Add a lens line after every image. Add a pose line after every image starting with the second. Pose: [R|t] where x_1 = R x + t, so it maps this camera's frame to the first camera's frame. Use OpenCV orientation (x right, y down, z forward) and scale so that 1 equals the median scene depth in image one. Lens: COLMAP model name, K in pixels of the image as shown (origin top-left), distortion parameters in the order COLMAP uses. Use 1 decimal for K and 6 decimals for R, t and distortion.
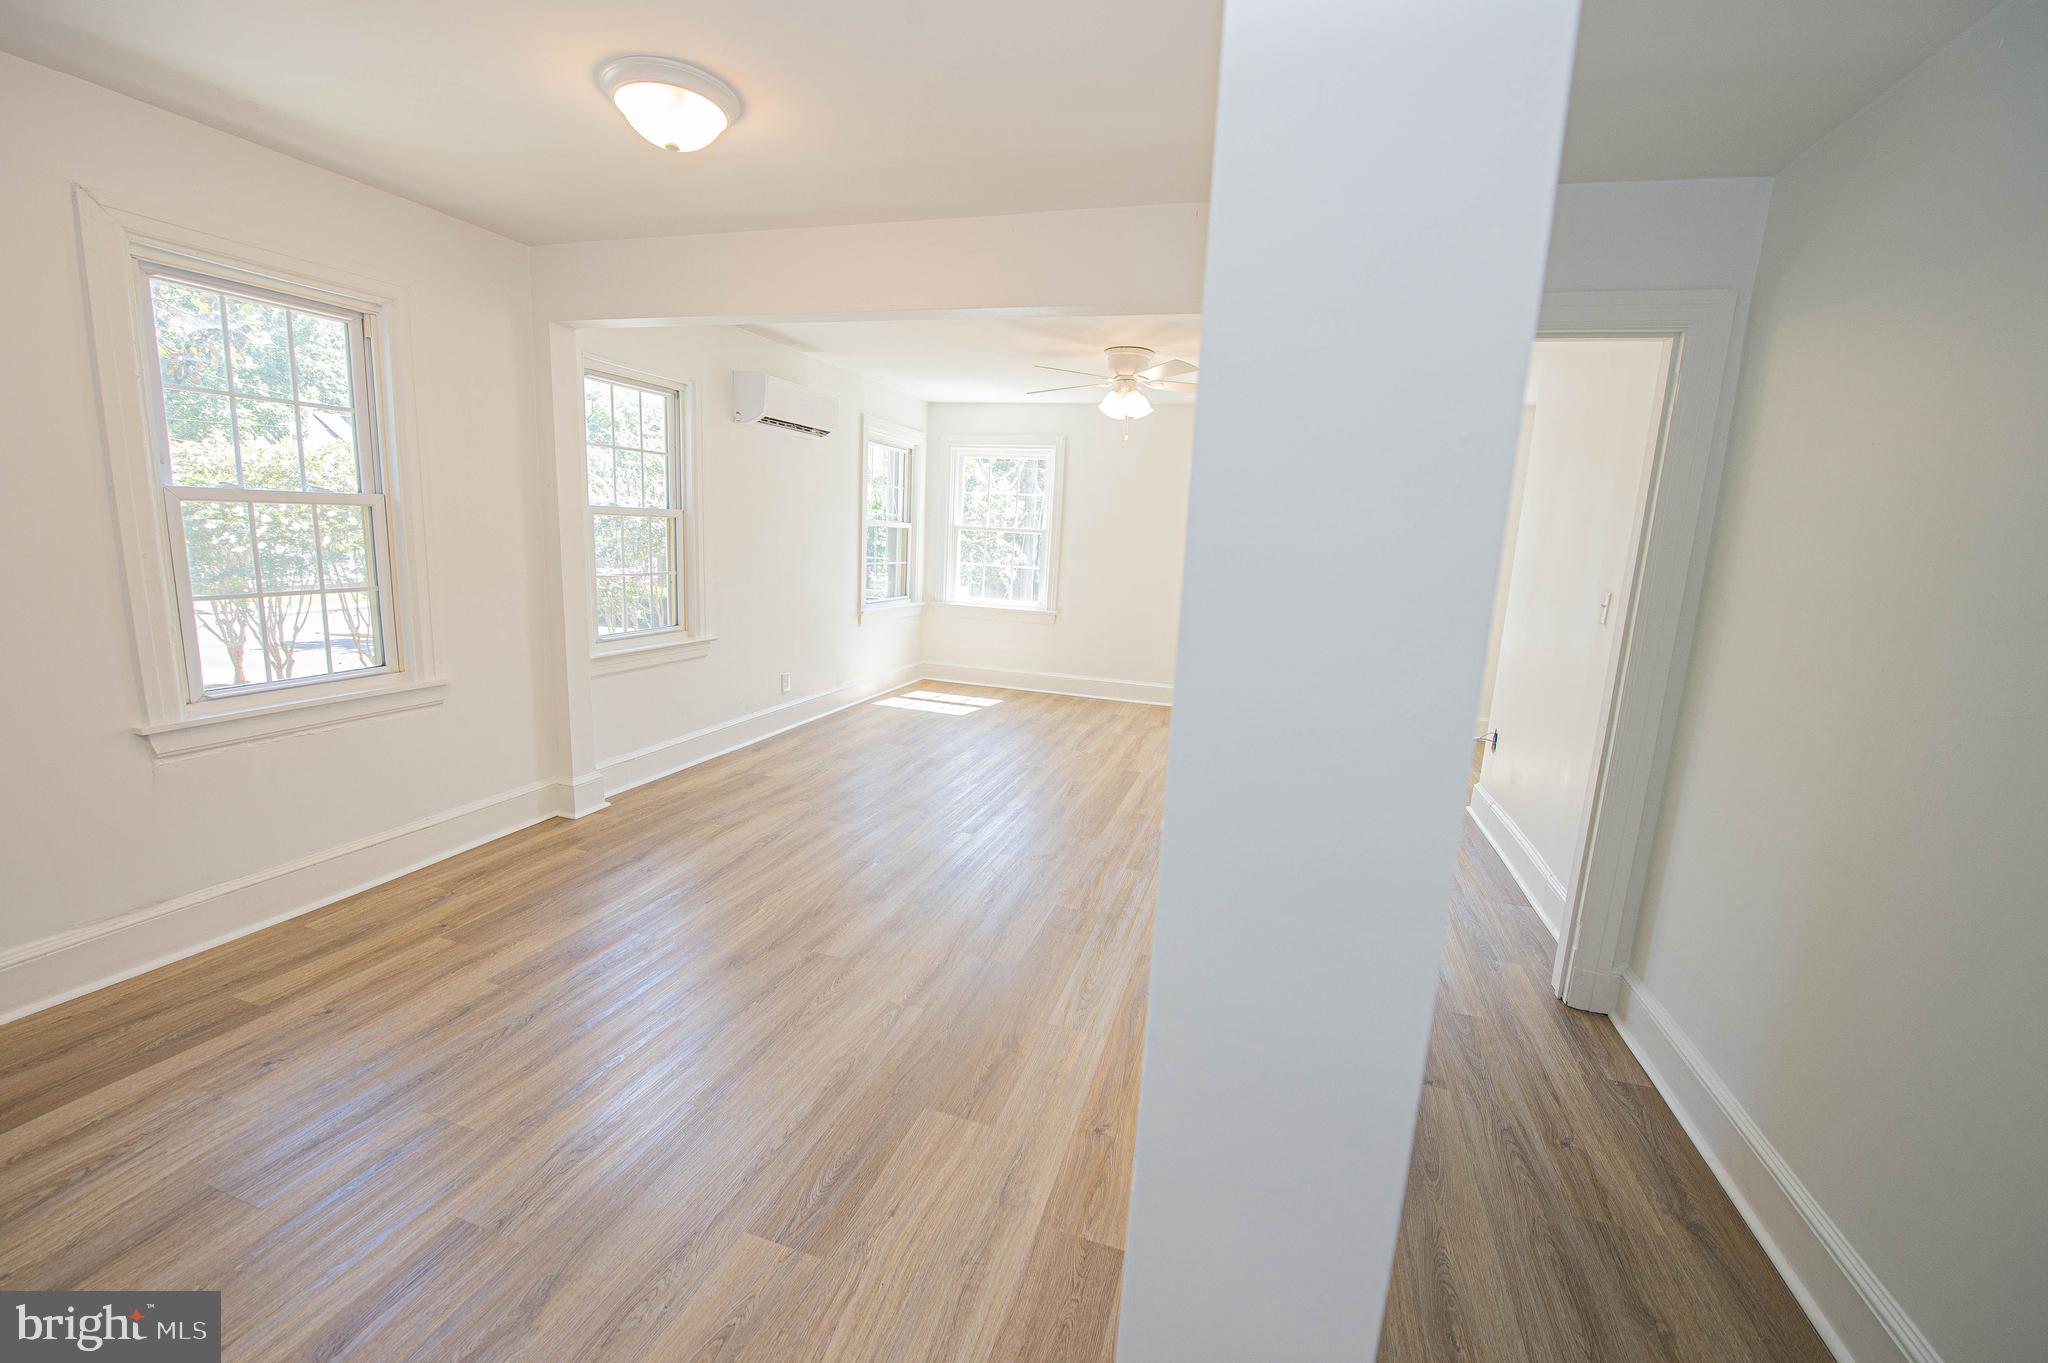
lens RADIAL K [[831.0, 0, 1020.6], [0, 831.0, 682.9], [0, 0, 1]] dist [-0.018160, -0.001258]
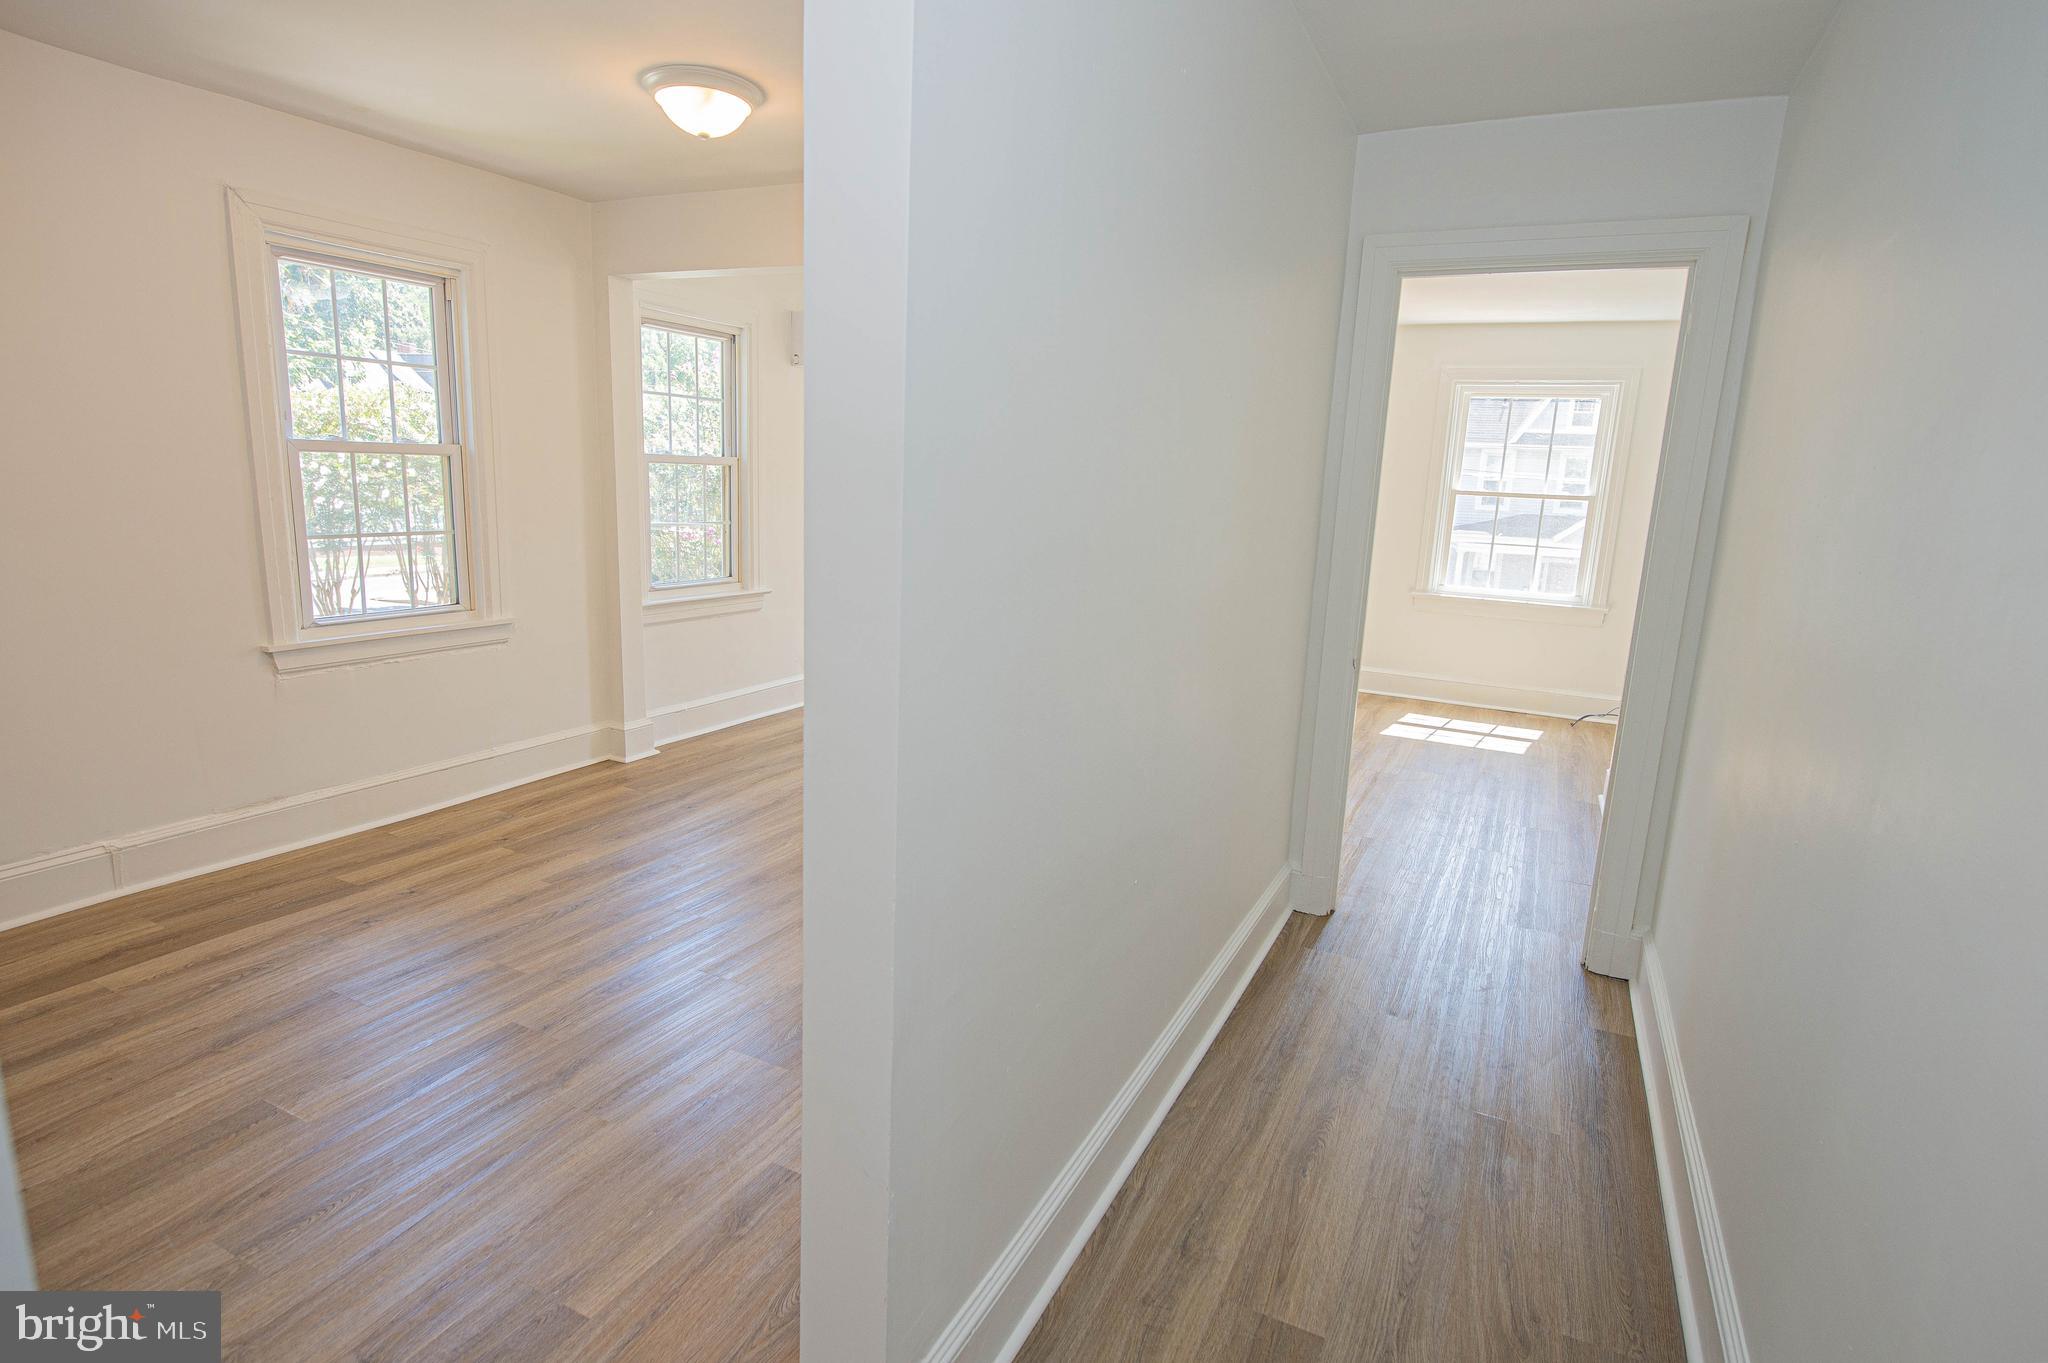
lens RADIAL K [[1054.8, 0, 1024.0], [0, 1054.8, 681.5], [0, 0, 1]] dist [-0.006333, -0.000471]
pose [[0.988387, 0.021504, -0.150427, 0.153473], [-0.020635, 0.999760, 0.007331, 0.050199], [0.150549, -0.004142, 0.988594, -0.230364]]
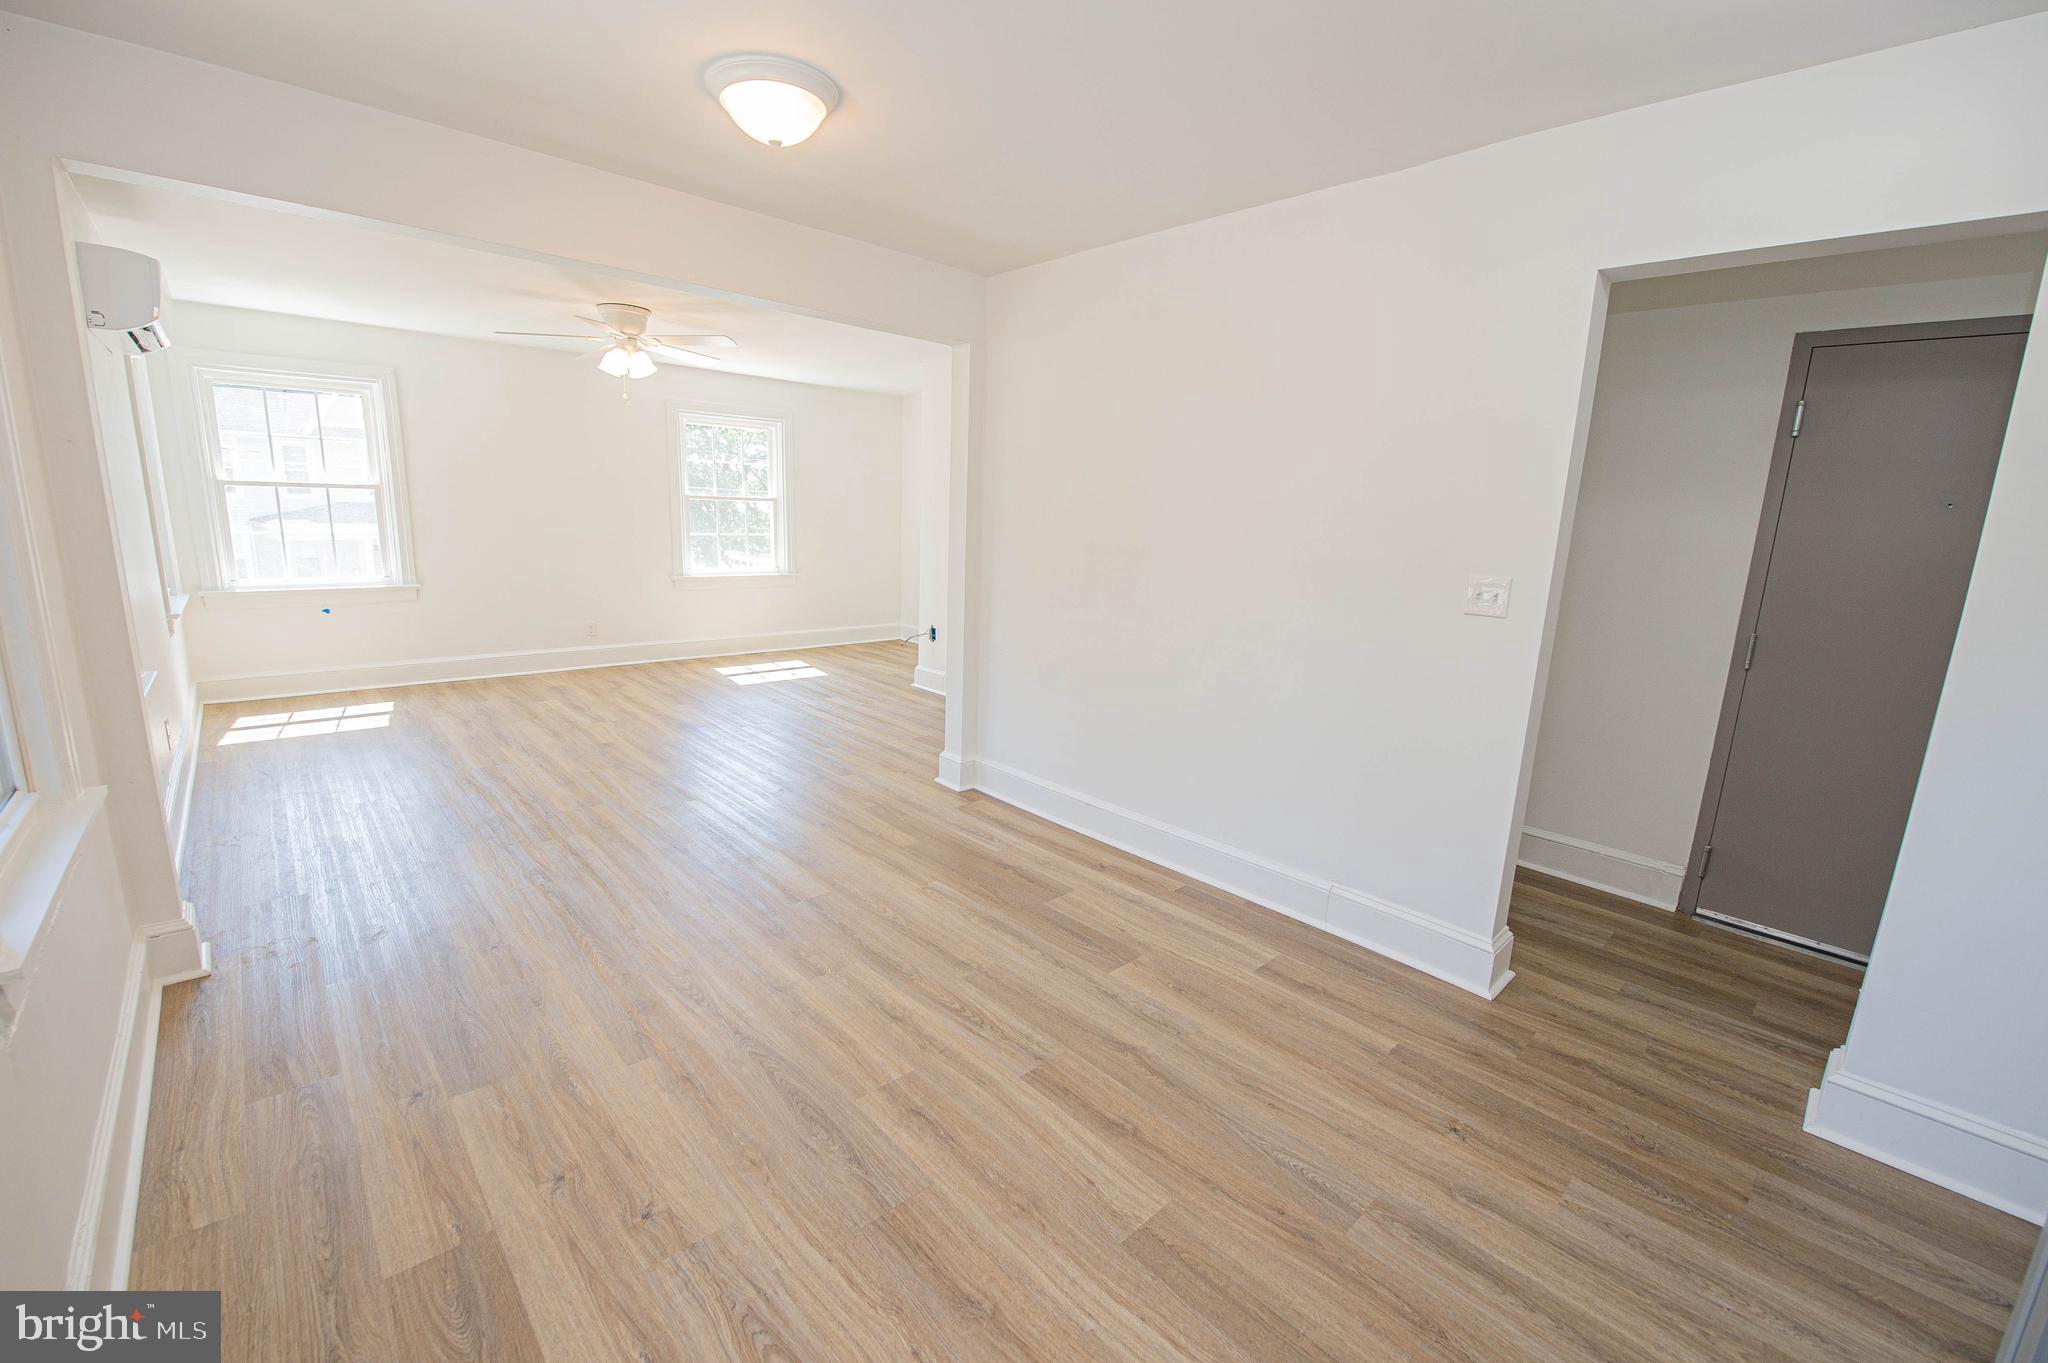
lens RADIAL K [[839.2, 0, 1016.1], [0, 839.2, 682.2], [0, 0, 1]] dist [-0.015616, -0.002770]
pose [[0.496460, -0.207732, 0.842838, -0.798590], [0.146332, 0.977077, 0.154624, -0.068570], [-0.855637, 0.046569, 0.515477, 0.149217]]
